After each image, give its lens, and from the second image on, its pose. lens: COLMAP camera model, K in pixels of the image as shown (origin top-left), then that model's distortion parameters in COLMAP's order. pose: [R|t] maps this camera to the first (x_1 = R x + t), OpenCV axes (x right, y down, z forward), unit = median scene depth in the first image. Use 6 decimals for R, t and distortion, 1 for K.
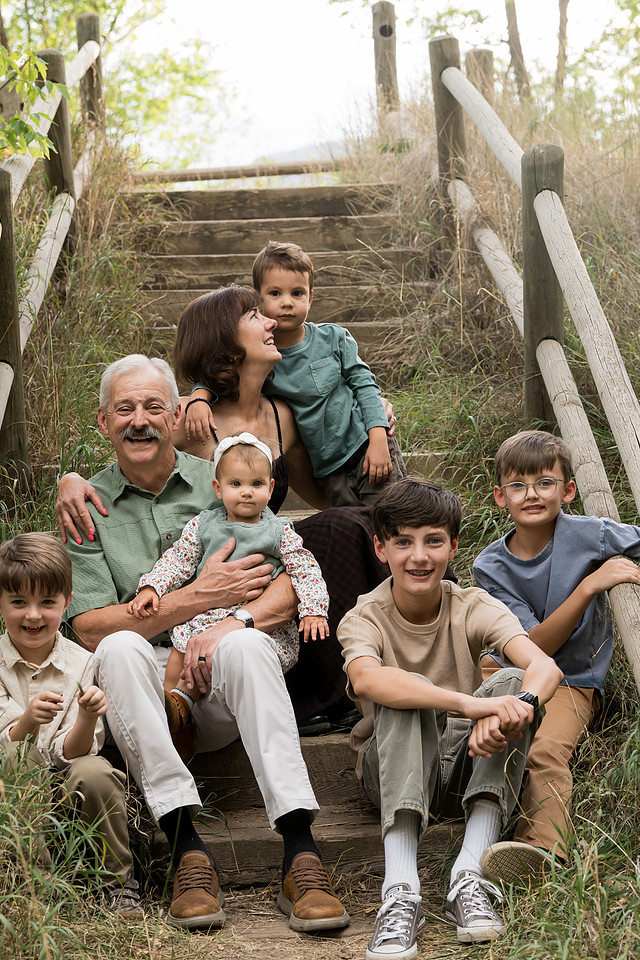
lens RADIAL K [[2503.4, 0, 320.0], [0, 2503.4, 480.0], [0, 0, 1]] dist [0.001391, -0.294312]
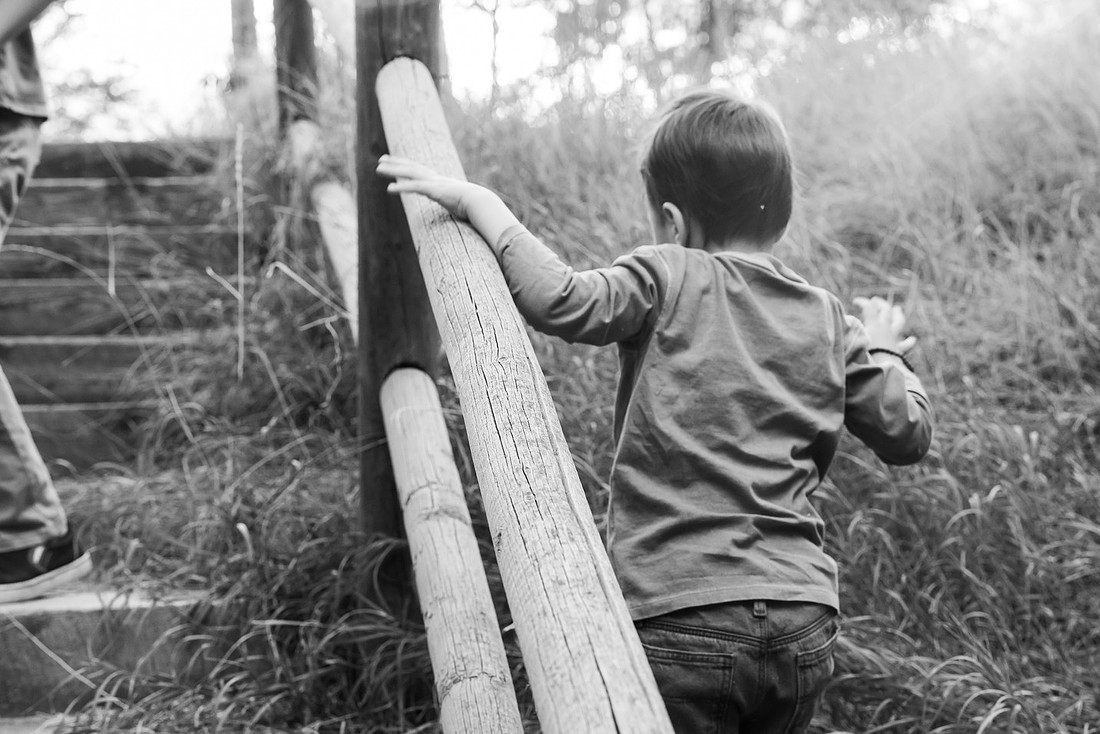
lens RADIAL K [[2219.3, 0, 550.0], [0, 2219.3, 367.0], [0, 0, 1]] dist [0.000019, -0.001706]
pose [[0.992941, 0.010887, 0.118107, 0.055636], [-0.004102, 0.998335, -0.057540, -0.025965], [-0.118537, 0.056649, 0.991332, 0.467046]]
